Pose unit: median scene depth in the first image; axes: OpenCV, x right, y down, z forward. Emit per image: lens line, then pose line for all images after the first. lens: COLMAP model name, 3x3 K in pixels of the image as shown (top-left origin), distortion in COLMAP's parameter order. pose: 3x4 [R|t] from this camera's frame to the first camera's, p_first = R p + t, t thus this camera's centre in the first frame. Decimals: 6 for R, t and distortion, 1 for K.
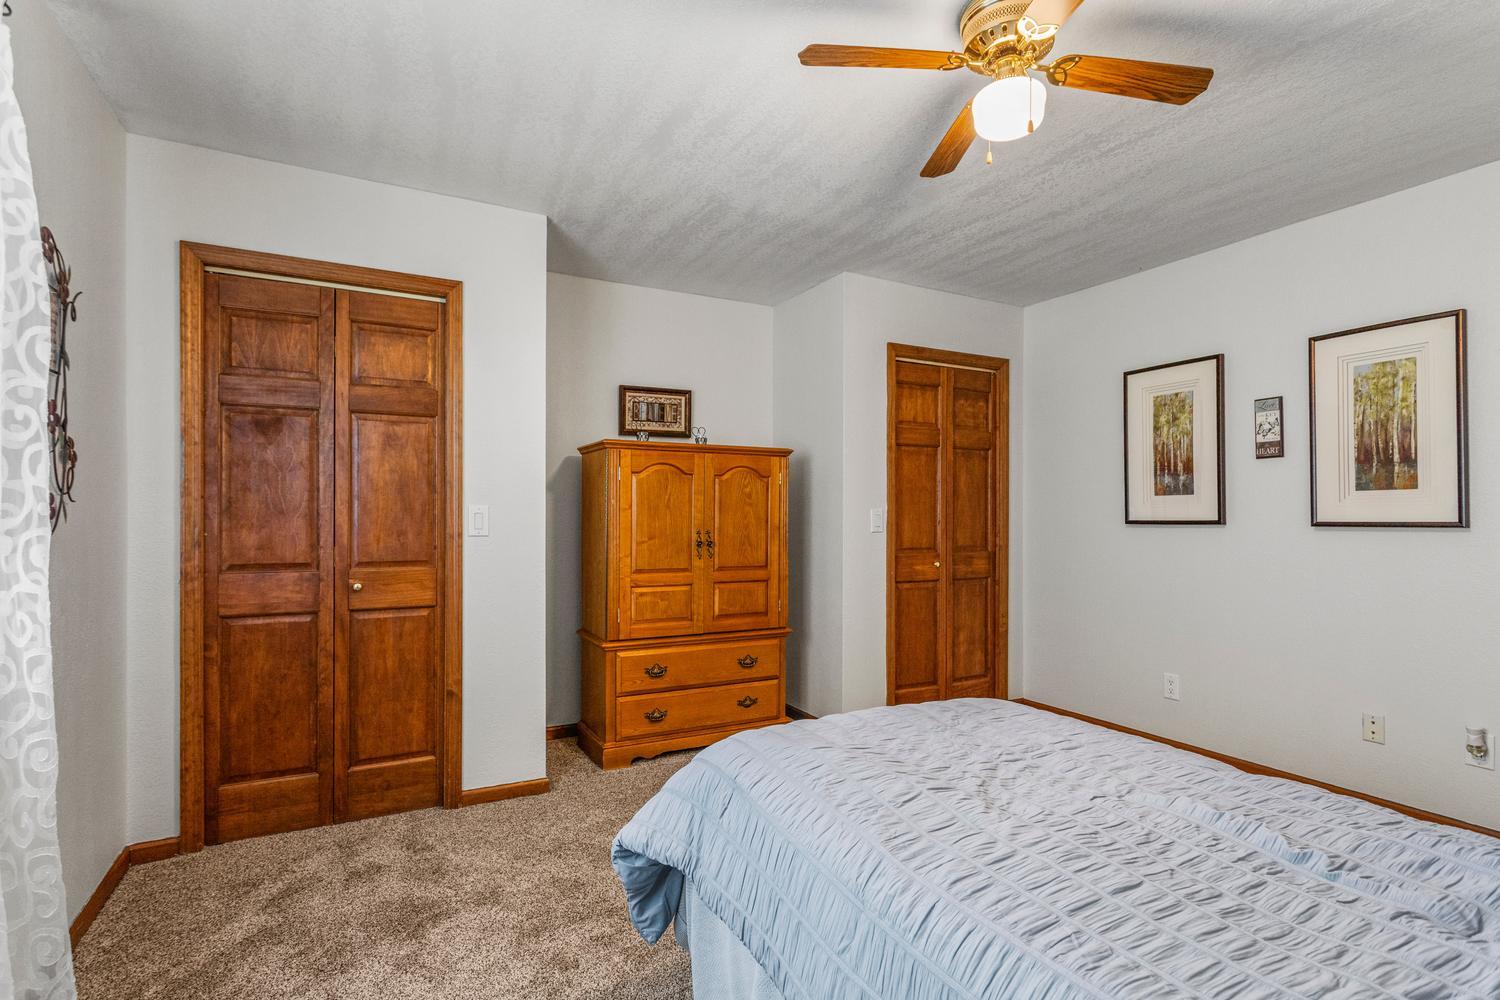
lens RADIAL K [[749.1, 0, 747.2], [0, 749.1, 508.1], [0, 0, 1]] dist [-0.002405, 0.000148]
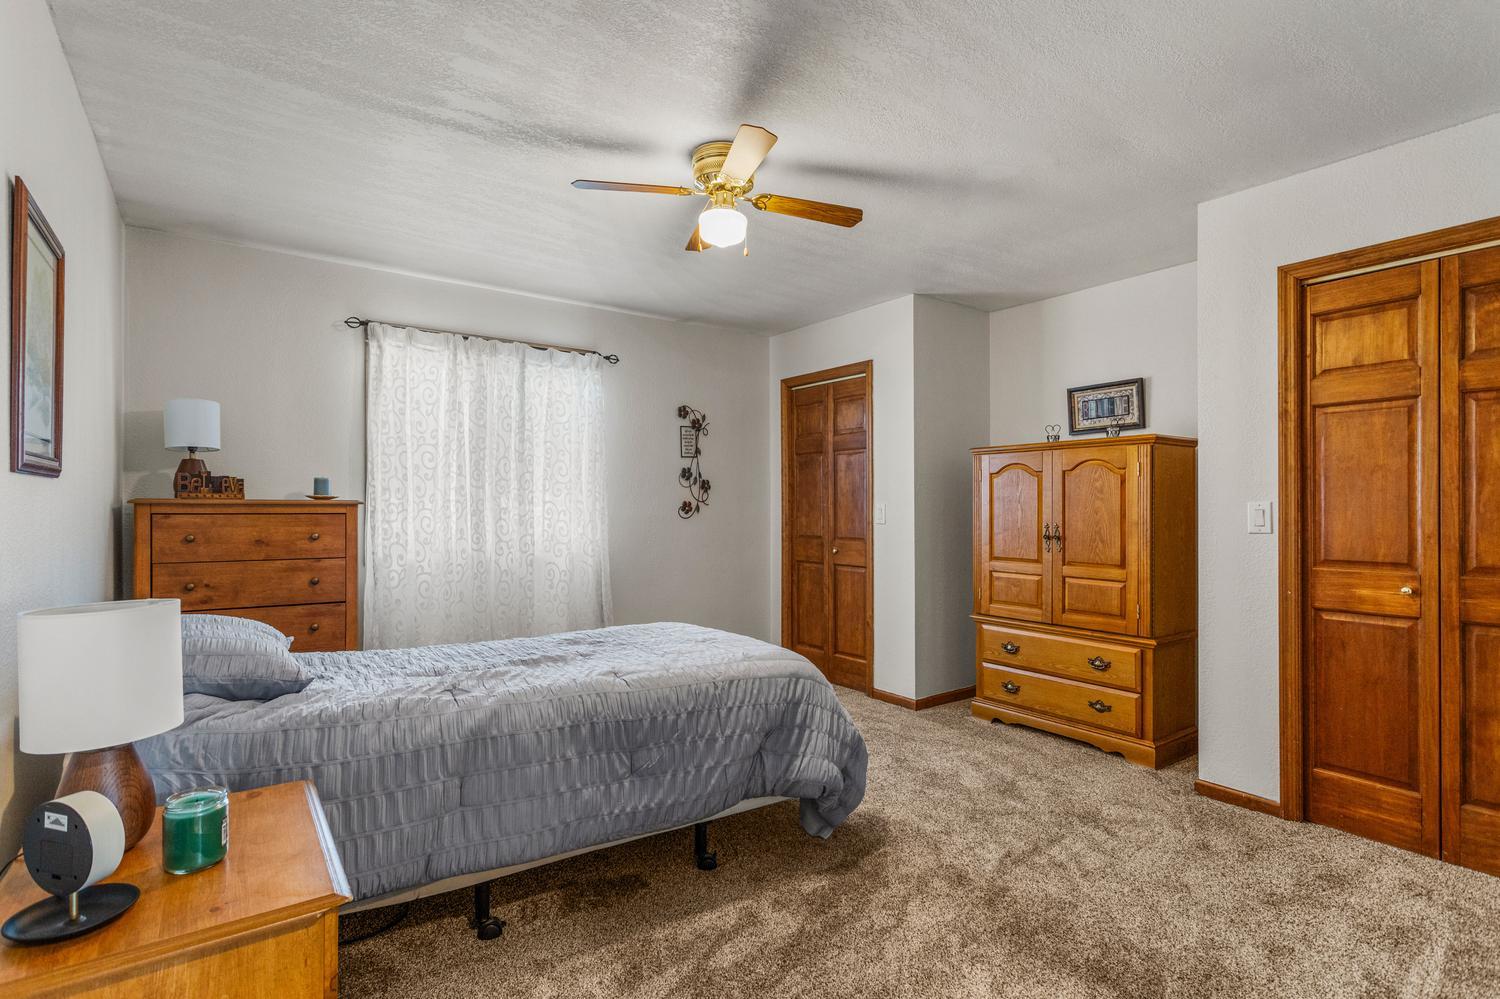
lens RADIAL K [[728.9, 0, 750.0], [0, 728.9, 504.9], [0, 0, 1]] dist [0.000614, 0.001305]
pose [[0.134304, -0.006549, -0.990919, 0.856218], [0.009102, 0.999944, -0.005375, 0.003650], [0.990898, -0.008297, 0.134356, 0.433742]]
